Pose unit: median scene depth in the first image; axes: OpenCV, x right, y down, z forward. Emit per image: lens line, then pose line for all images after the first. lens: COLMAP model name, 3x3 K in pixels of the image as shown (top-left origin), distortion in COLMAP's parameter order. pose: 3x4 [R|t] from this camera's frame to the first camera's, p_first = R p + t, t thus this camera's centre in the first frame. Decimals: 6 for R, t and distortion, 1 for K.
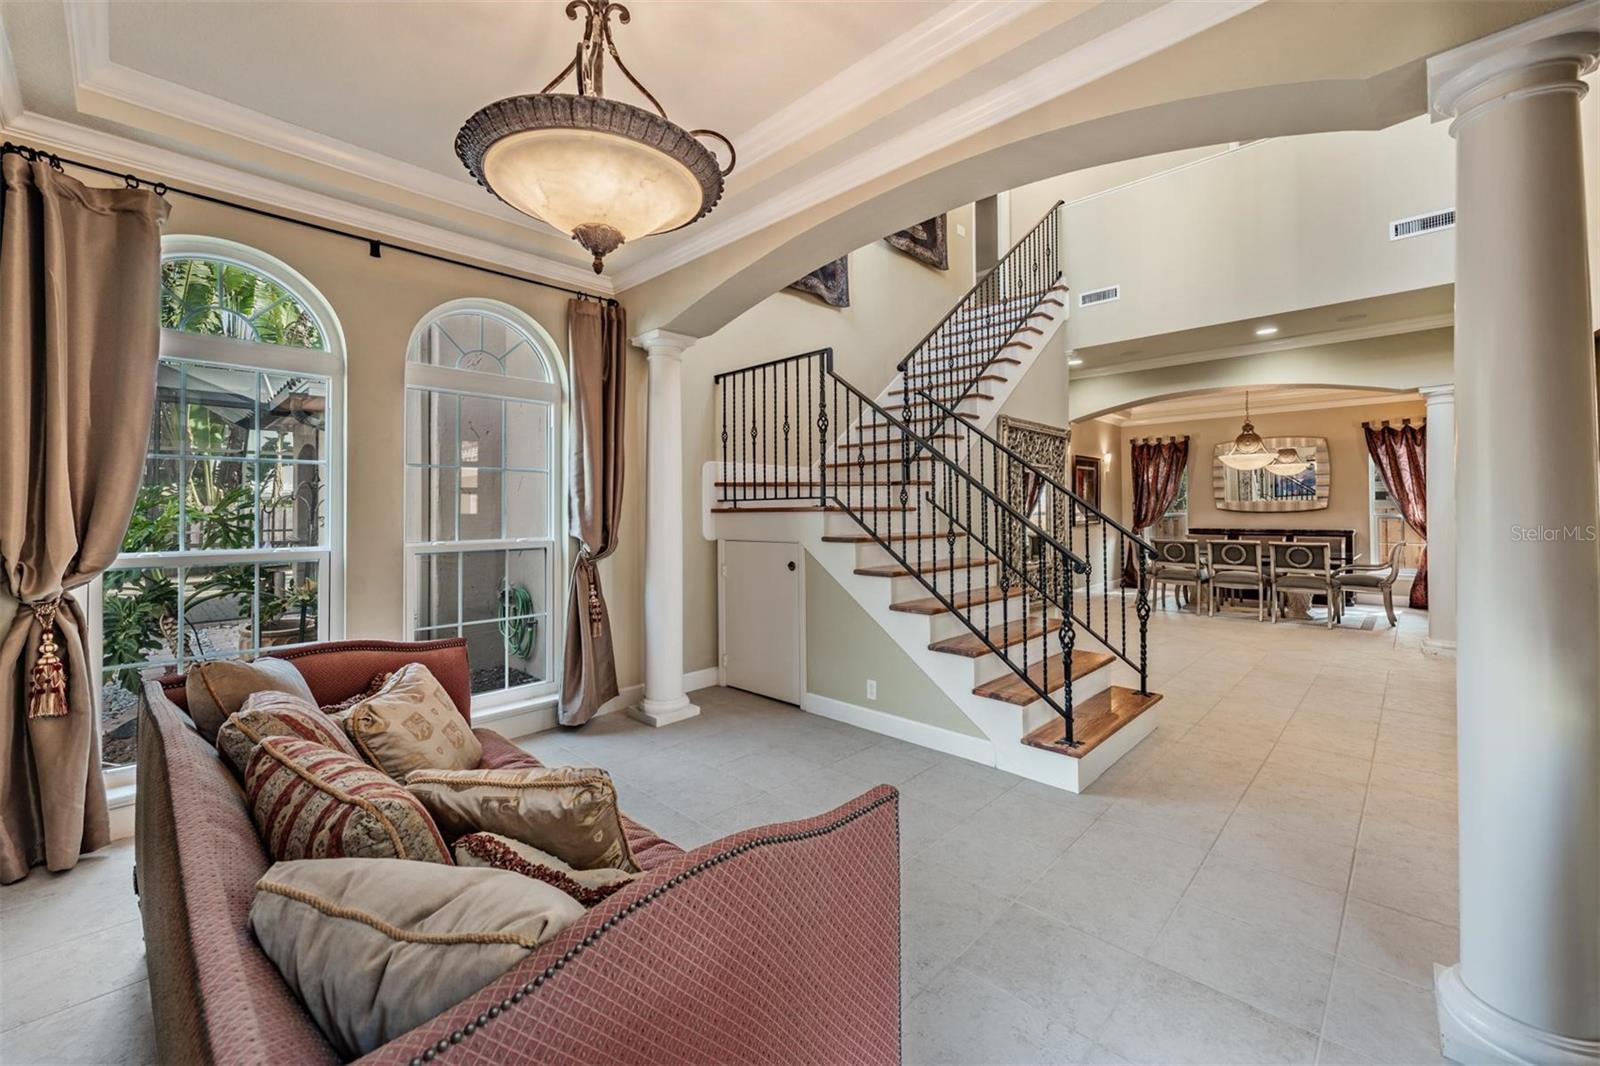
lens RADIAL K [[645.5, 0, 799.3], [0, 645.5, 506.6], [0, 0, 1]] dist [-0.000567, -0.000020]
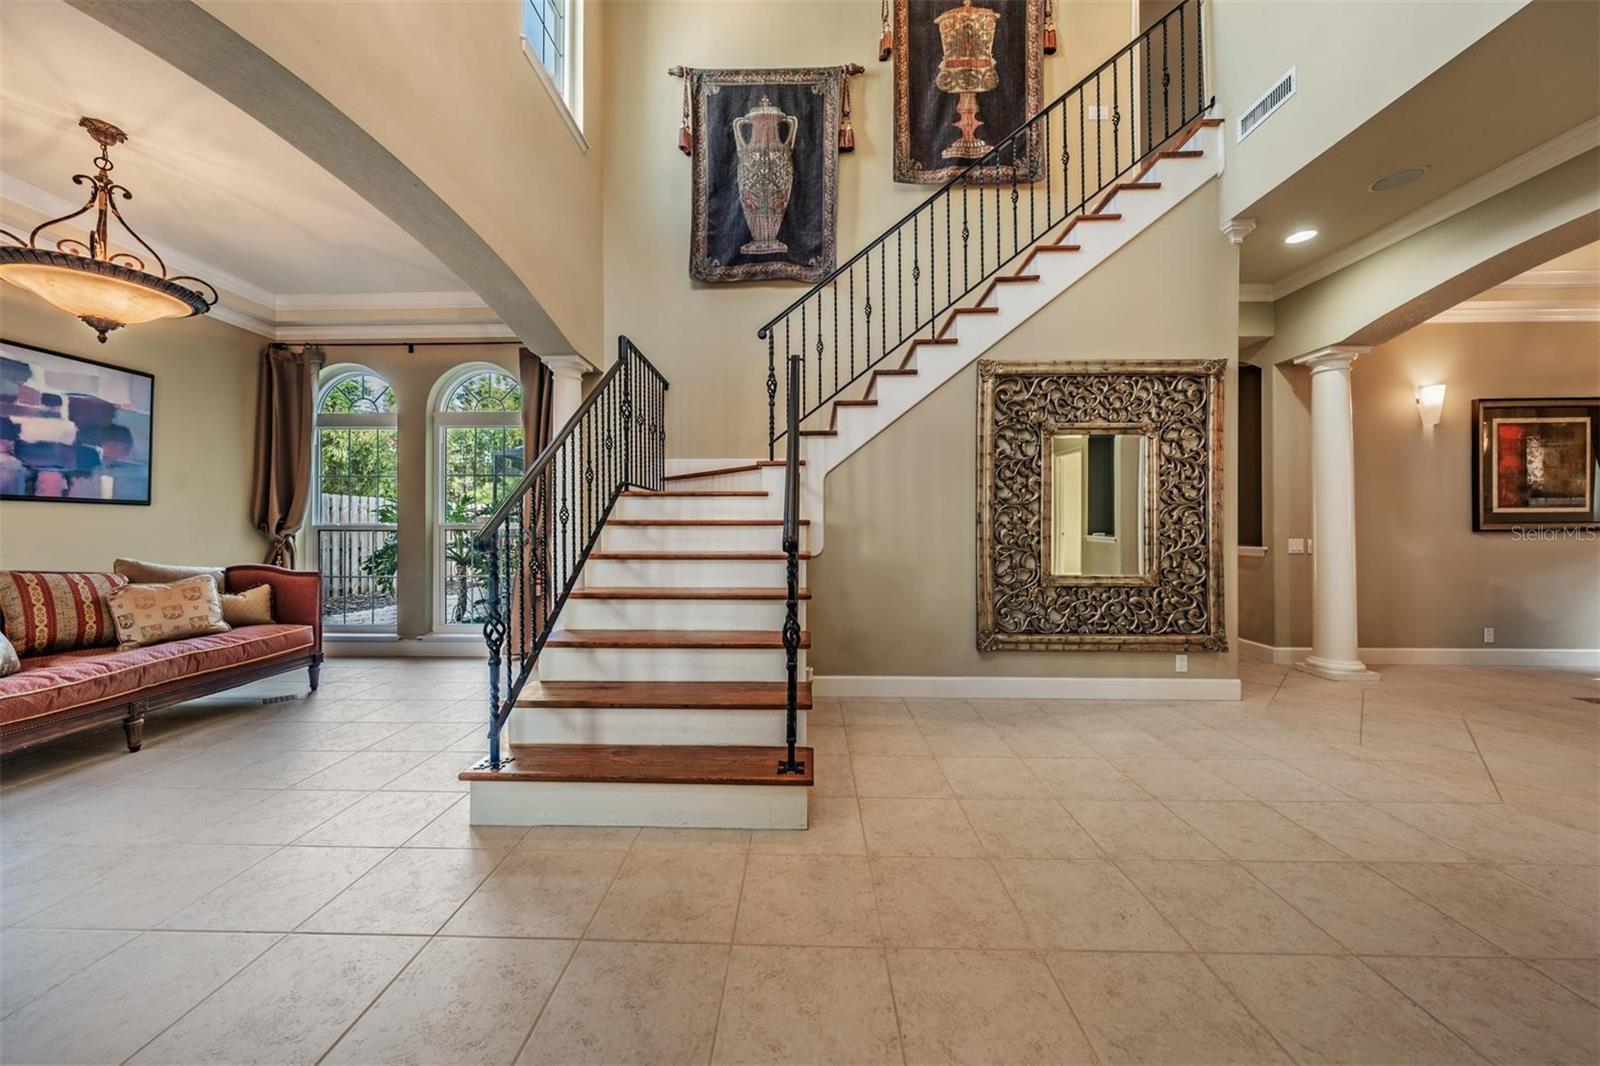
lens RADIAL K [[557.6, 0, 800.0], [0, 557.6, 533.0], [0, 0, 1]] dist [0.006097, 0.000093]
pose [[0.679931, 0.001596, -0.733274, 0.427651], [0.004429, 0.999970, 0.006282, 0.028585], [0.733262, -0.007519, 0.679904, 0.294989]]
